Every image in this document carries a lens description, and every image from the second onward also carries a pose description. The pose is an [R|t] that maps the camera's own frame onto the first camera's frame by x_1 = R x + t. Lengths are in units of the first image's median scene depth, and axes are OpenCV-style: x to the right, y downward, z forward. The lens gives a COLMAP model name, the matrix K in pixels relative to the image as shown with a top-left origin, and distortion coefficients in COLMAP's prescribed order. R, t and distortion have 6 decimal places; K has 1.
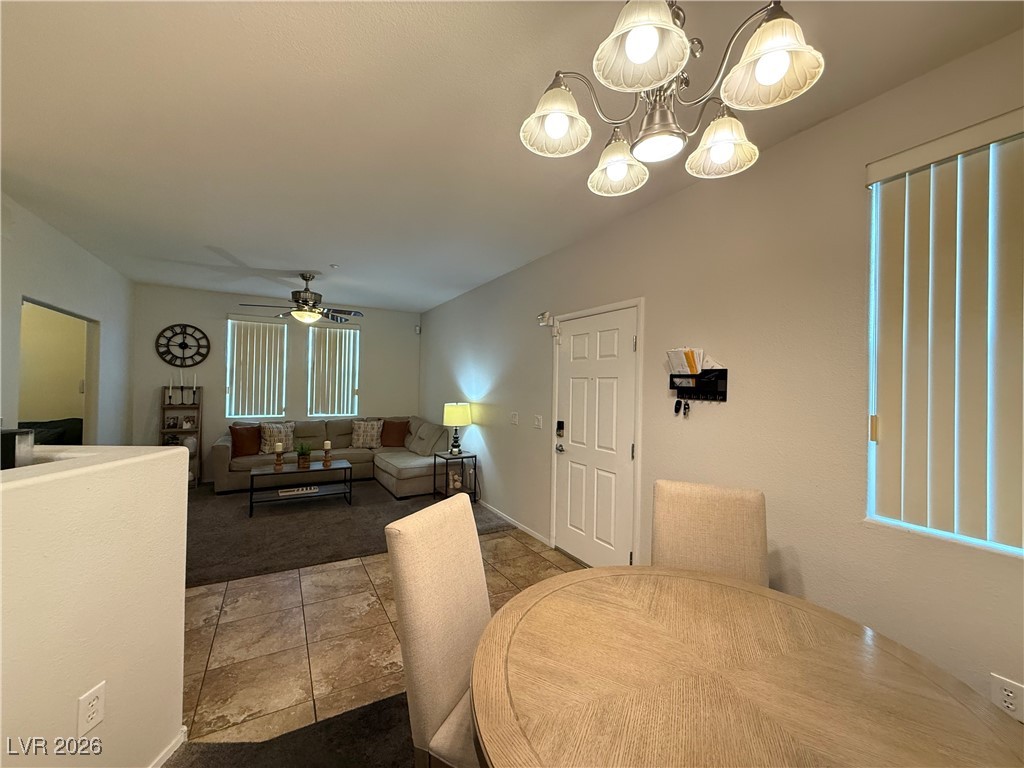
lens RADIAL K [[406.2, 0, 515.3], [0, 406.2, 384.3], [0, 0, 1]] dist [-0.002048, 0.000540]
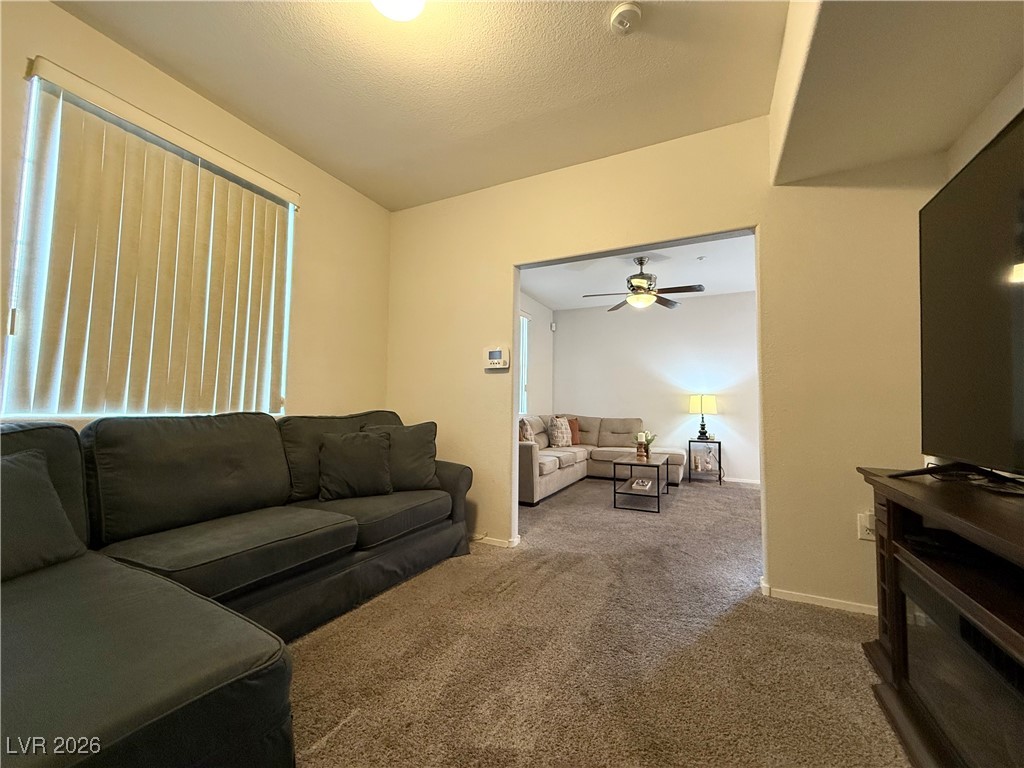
lens RADIAL K [[406.2, 0, 513.9], [0, 406.2, 384.4], [0, 0, 1]] dist [-0.002048, 0.000540]
pose [[0.840825, 0.021692, 0.540872, -1.092472], [0.002846, 0.999006, -0.044489, 0.061944], [-0.541299, 0.038947, 0.839928, 0.310595]]
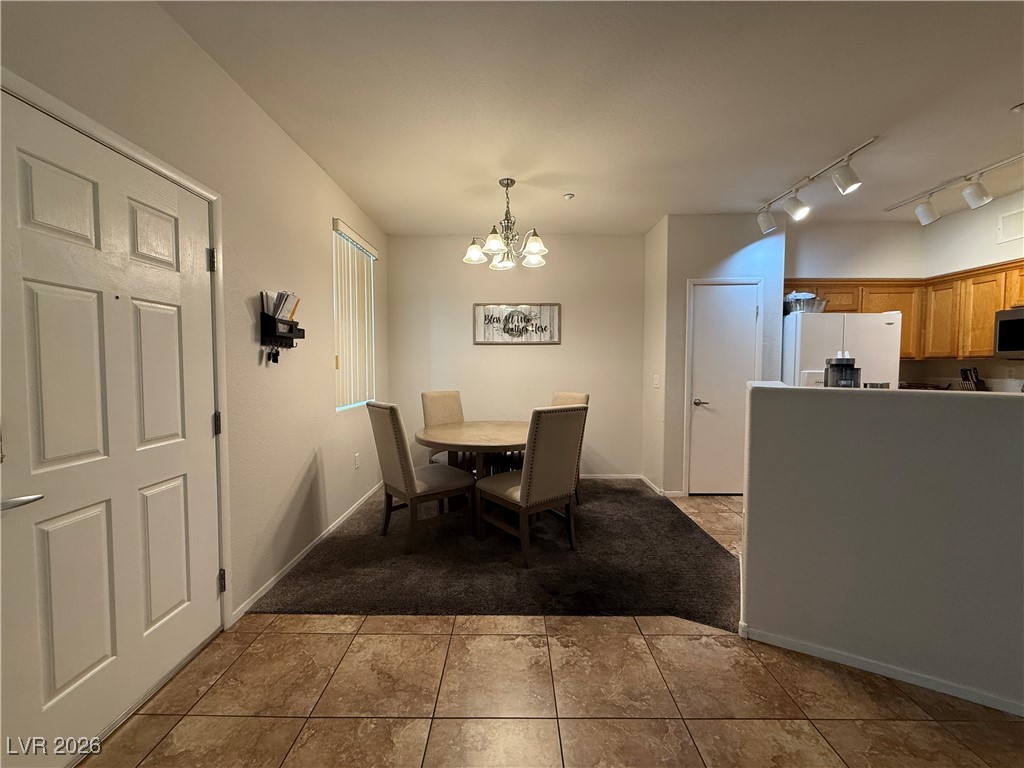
lens RADIAL K [[406.2, 0, 503.8], [0, 406.2, 384.6], [0, 0, 1]] dist [-0.002048, 0.000540]
pose [[-0.850868, -0.042666, 0.523645, -0.243543], [-0.017671, 0.998457, 0.052639, 0.030434], [-0.525083, 0.035536, -0.850309, 0.701608]]
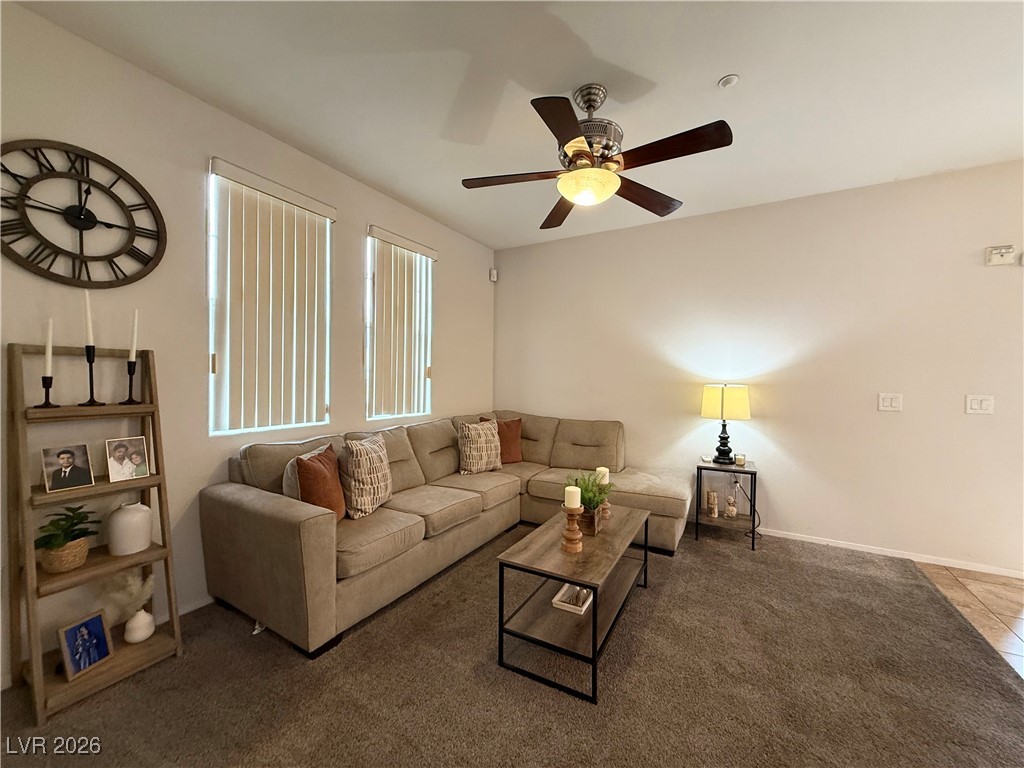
lens RADIAL K [[406.2, 0, 513.9], [0, 406.2, 383.4], [0, 0, 1]] dist [-0.002048, 0.000540]
pose [[0.870161, -0.015687, 0.492518, -0.682162], [0.005594, 0.999743, 0.021959, 0.027941], [-0.492736, -0.016353, 0.870025, 0.560743]]
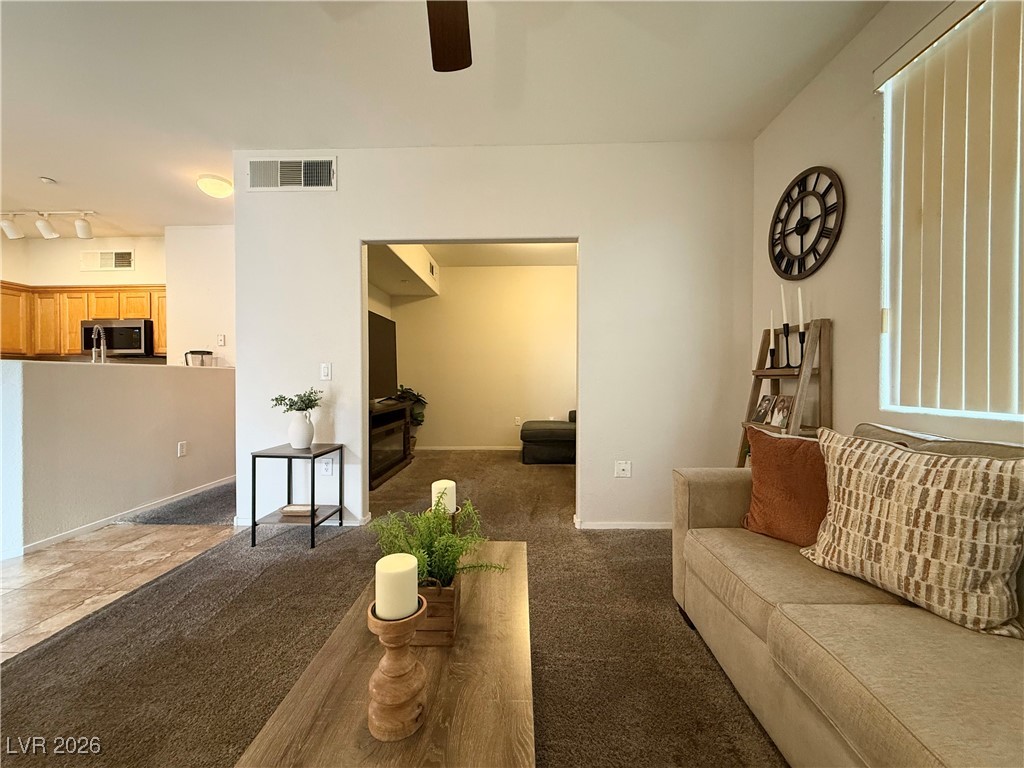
lens RADIAL K [[406.2, 0, 512.6], [0, 406.2, 382.5], [0, 0, 1]] dist [-0.002048, 0.000540]
pose [[-0.531627, -0.009625, -0.846924, -0.314829], [-0.004310, 0.999953, -0.008659, 0.068472], [0.846967, -0.000953, -0.531644, 0.969495]]
